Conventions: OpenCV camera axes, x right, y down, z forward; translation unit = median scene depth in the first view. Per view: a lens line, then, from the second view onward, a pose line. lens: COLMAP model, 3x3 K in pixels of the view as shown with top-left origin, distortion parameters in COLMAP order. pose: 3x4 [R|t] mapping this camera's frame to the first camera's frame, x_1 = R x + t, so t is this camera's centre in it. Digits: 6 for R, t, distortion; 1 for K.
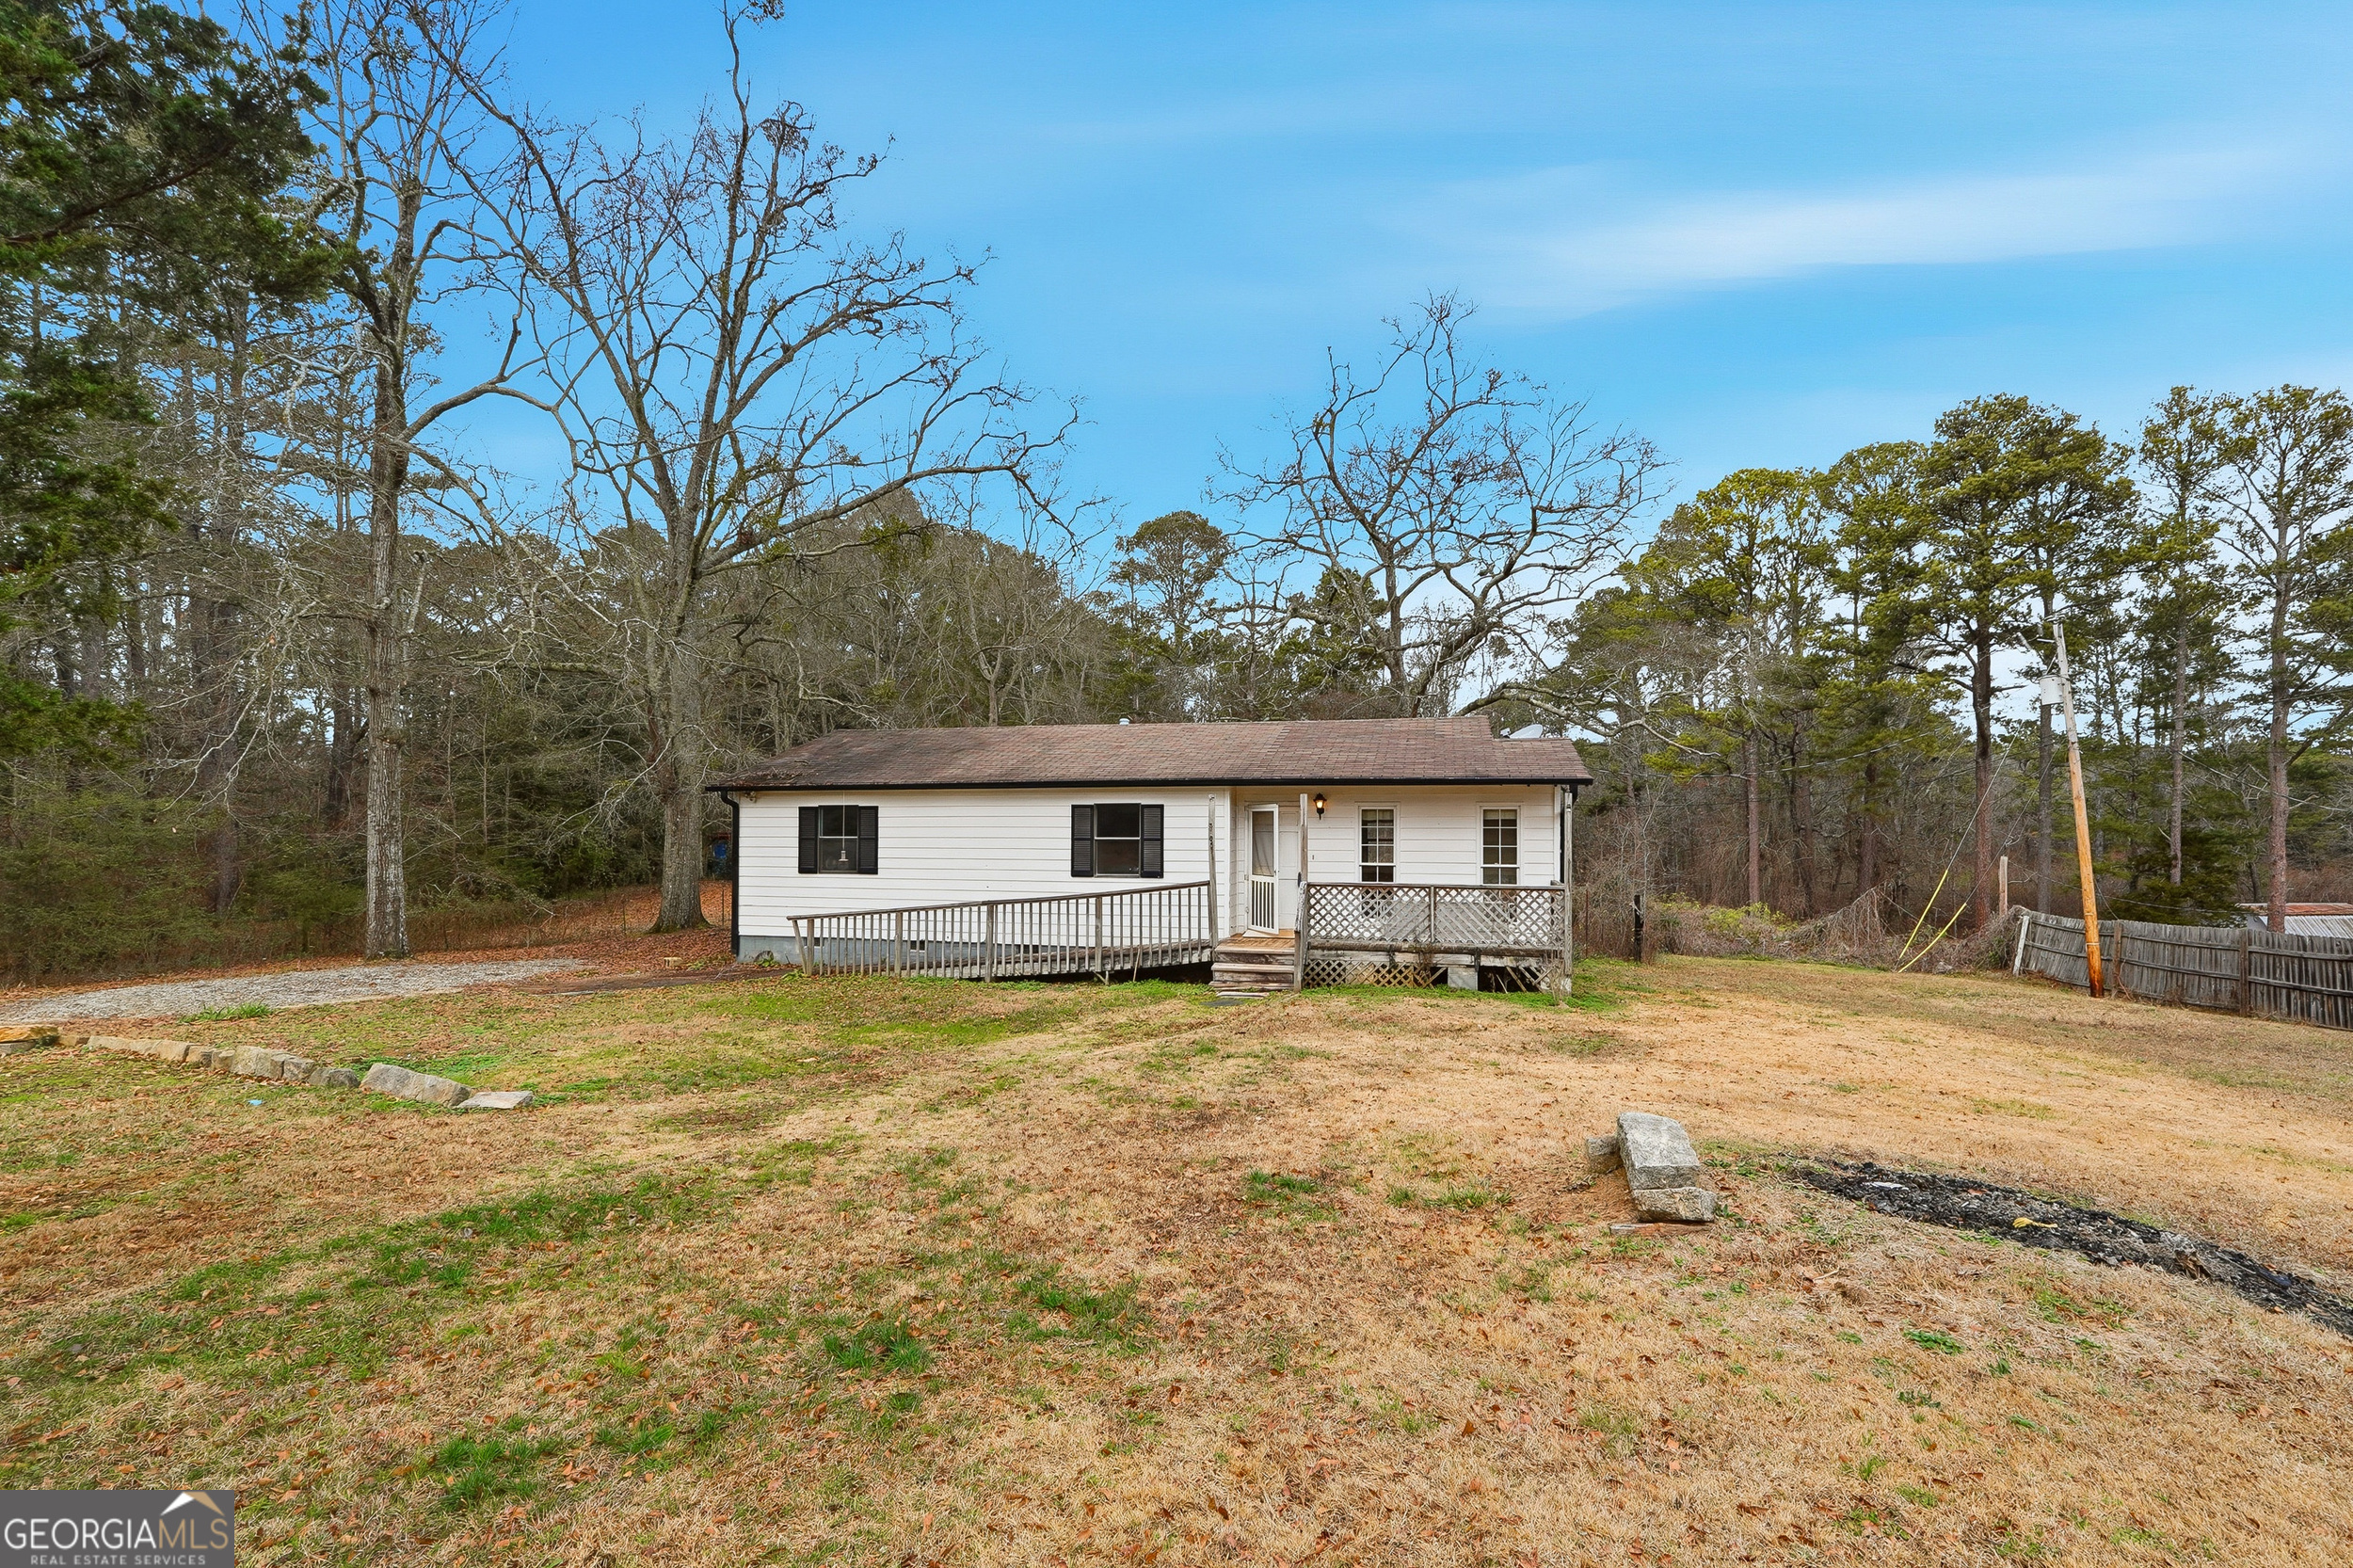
lens RADIAL K [[1045.9, 0, 1154.0], [0, 1045.9, 822.9], [0, 0, 1]] dist [-0.005045, 0.001561]
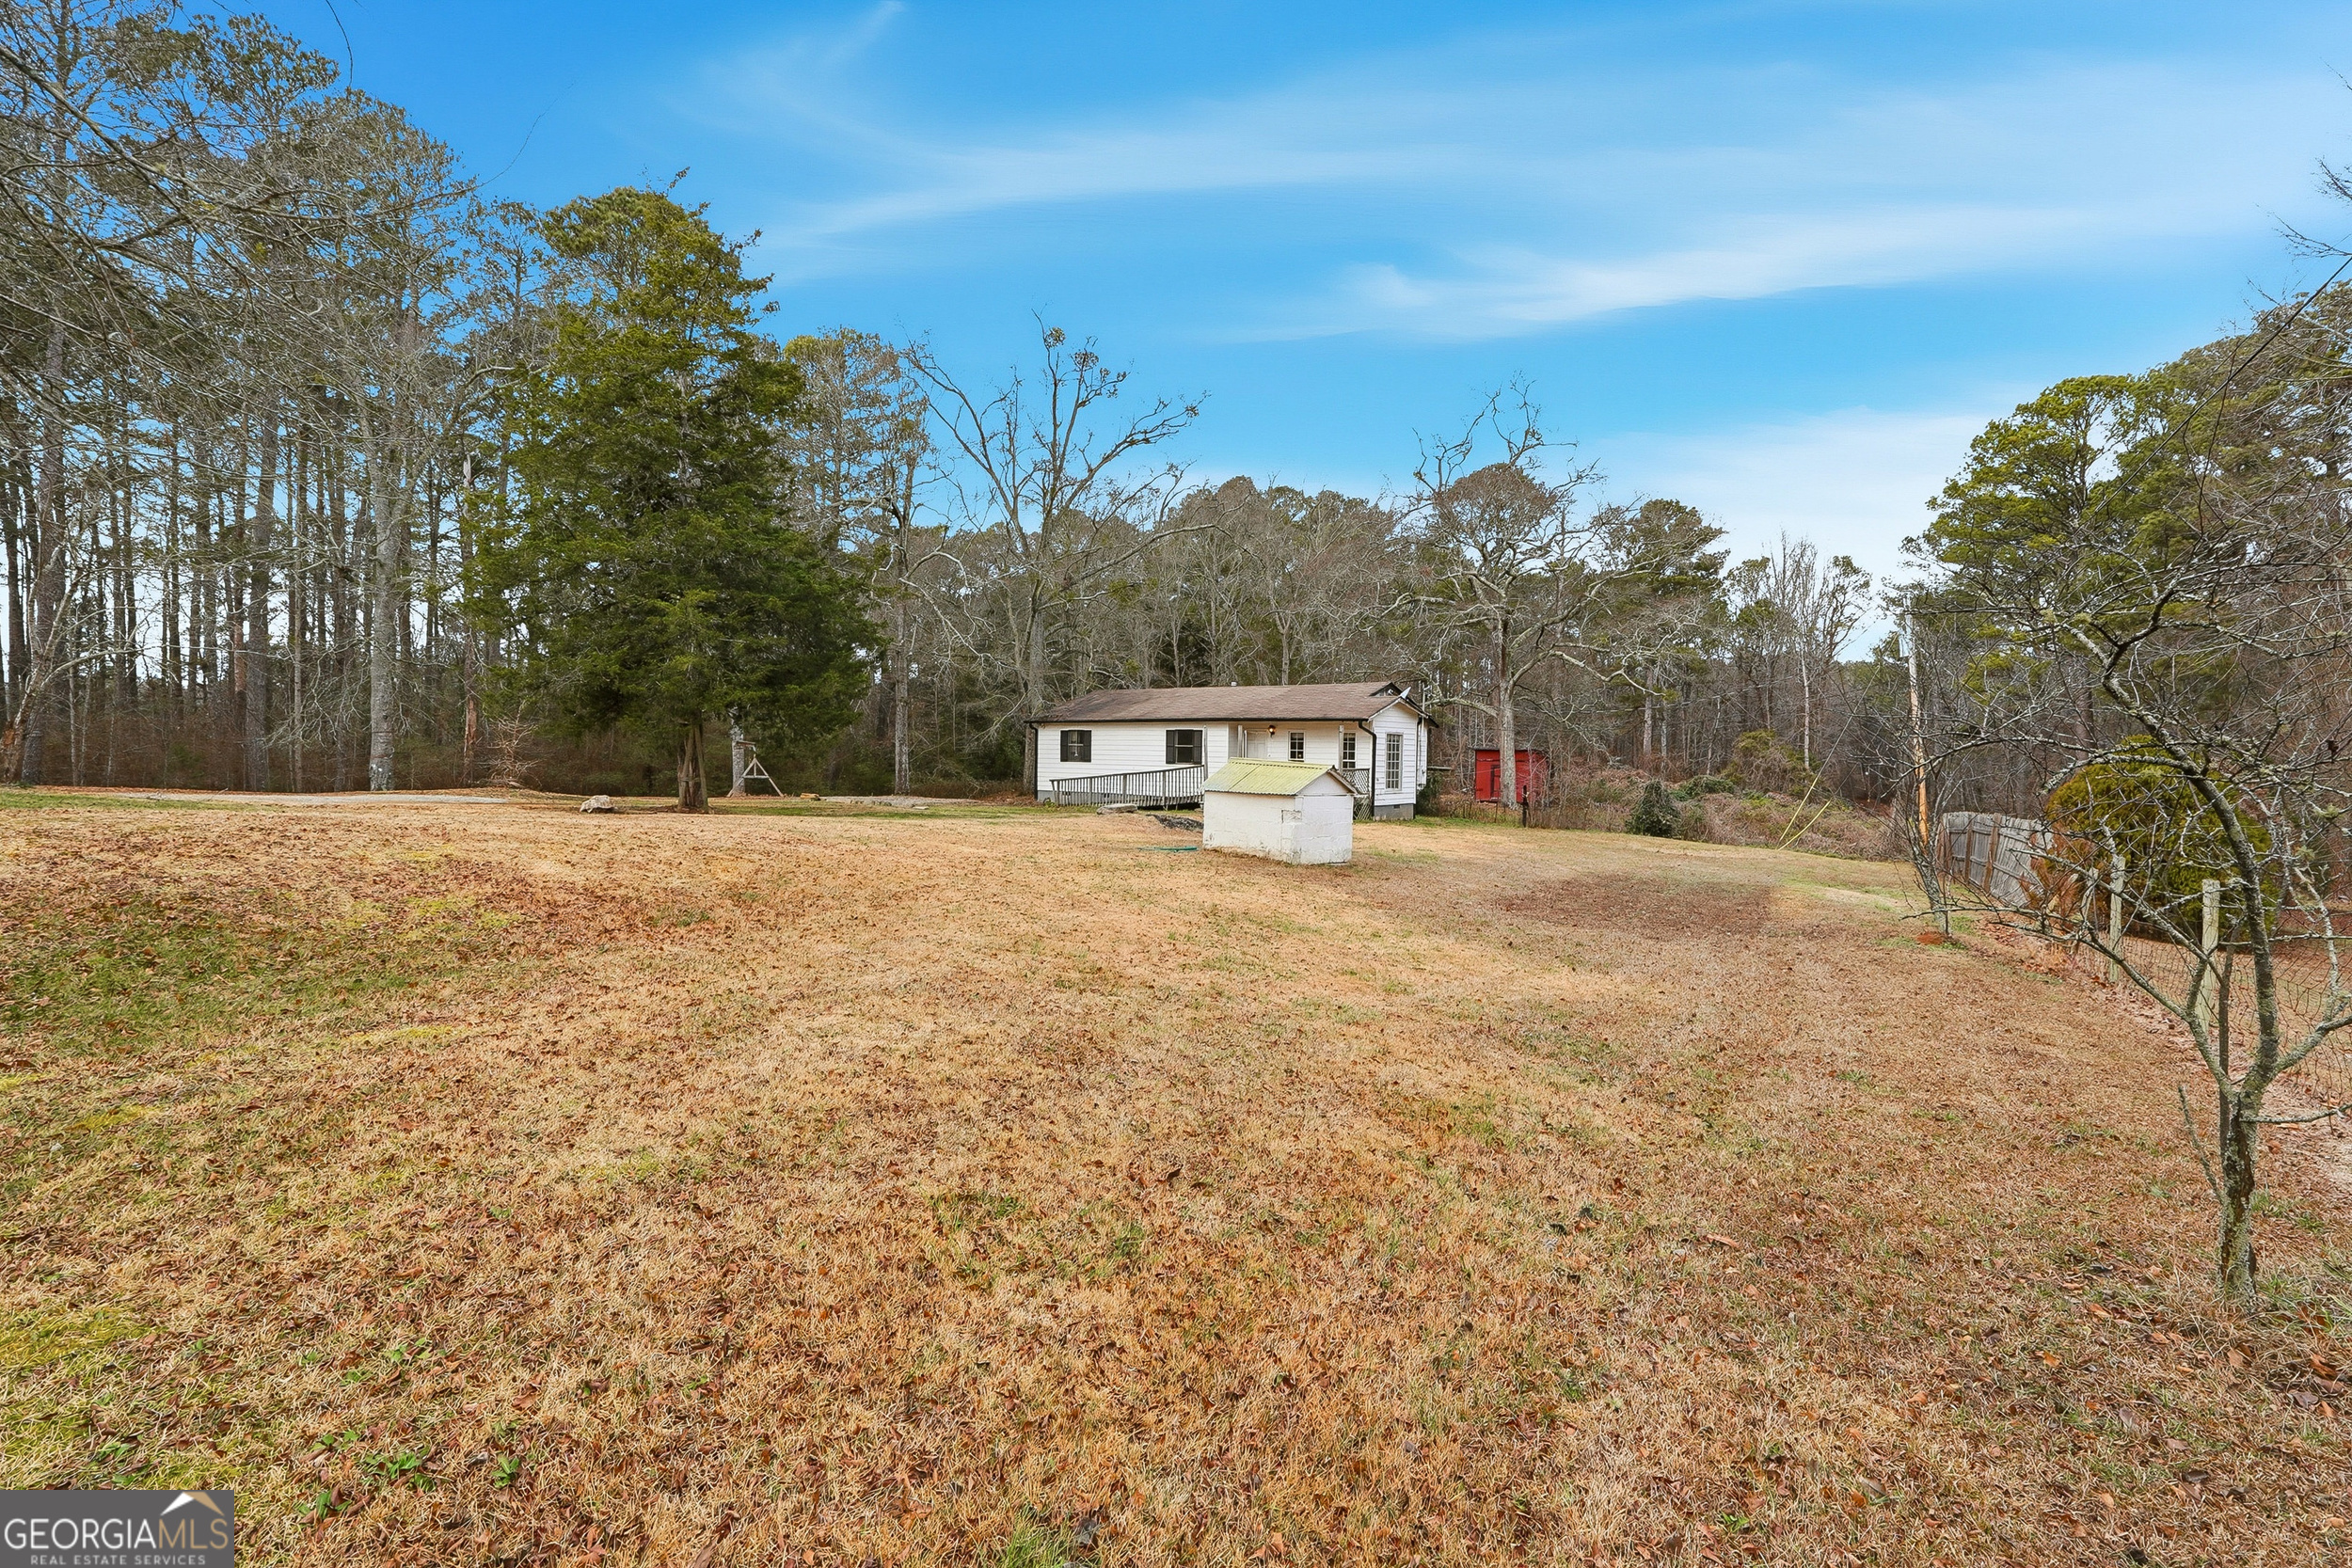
lens RADIAL K [[1045.3, 0, 1177.6], [0, 1045.3, 777.6], [0, 0, 1]] dist [-0.005045, 0.001561]
pose [[0.926515, 0.022241, -0.375599, 0.767260], [-0.008358, 0.999222, 0.038551, -0.003186], [0.376164, -0.032578, 0.925980, -1.001686]]
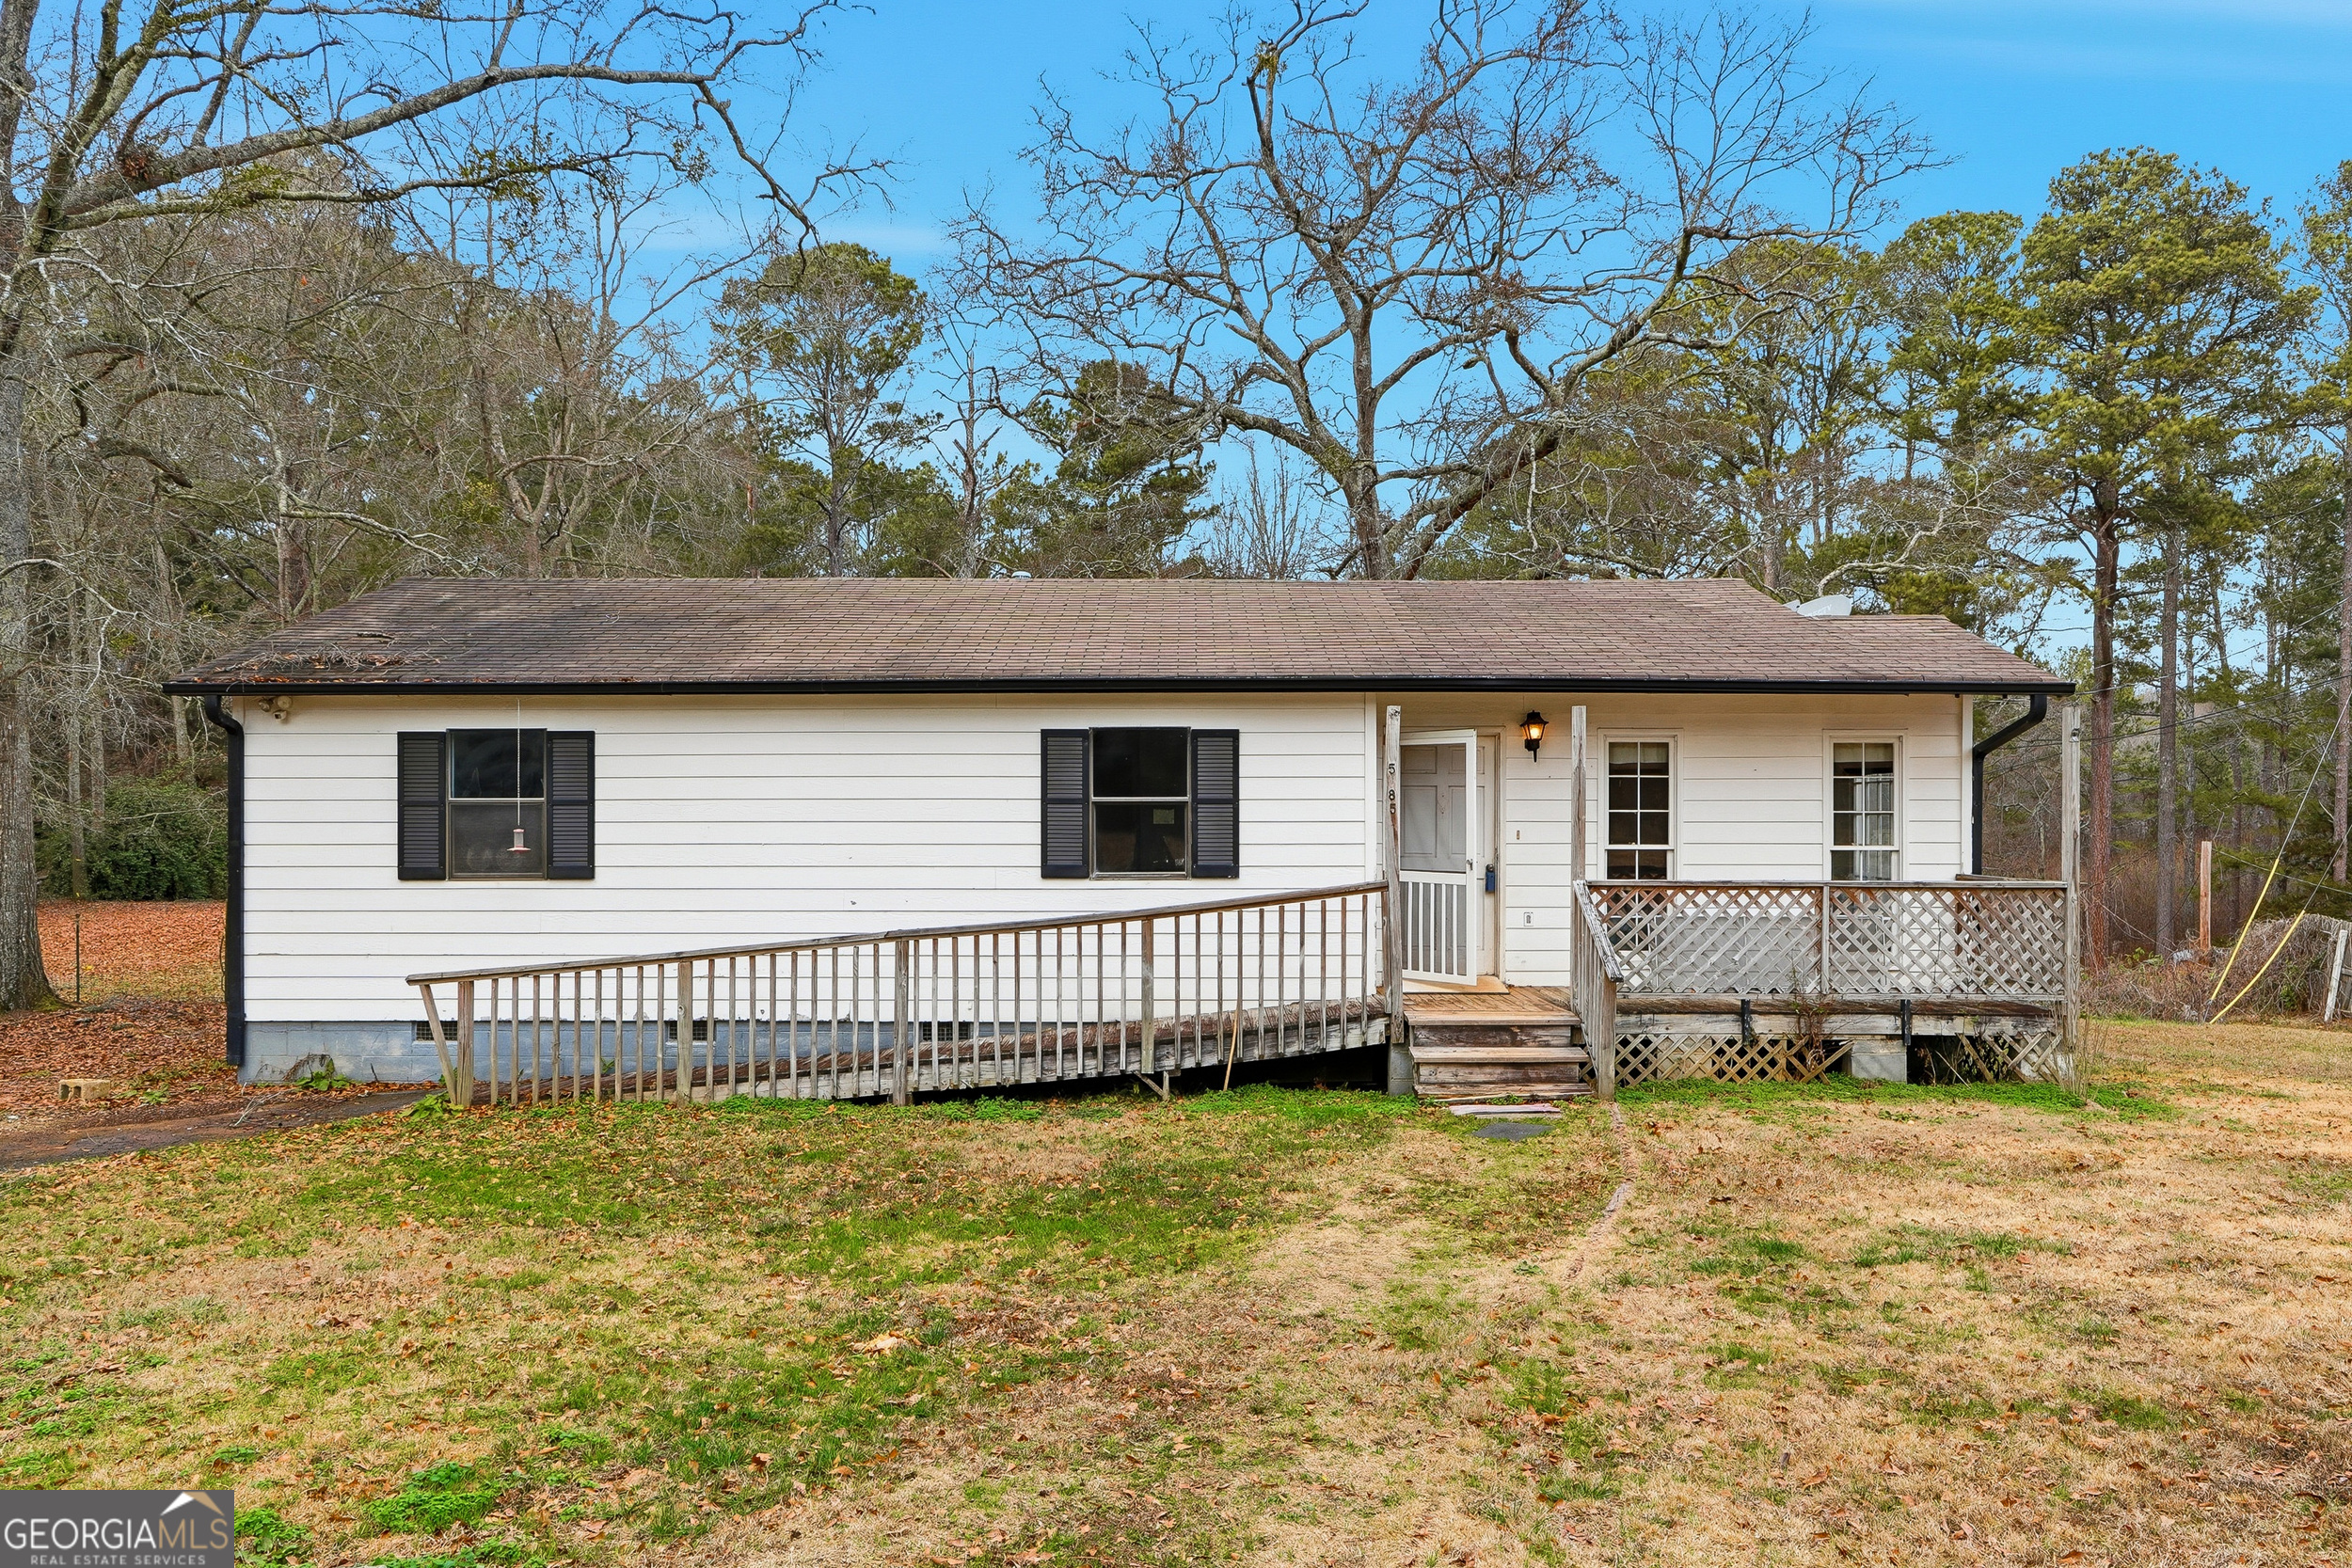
lens RADIAL K [[1761.3, 0, 1170.9], [0, 1761.3, 802.4], [0, 0, 1]] dist [0.014904, -0.004577]
pose [[0.968321, -0.000906, 0.249705, -0.229755], [0.000734, 0.999999, 0.000782, 0.016080], [-0.249706, -0.000574, 0.968322, 0.201488]]
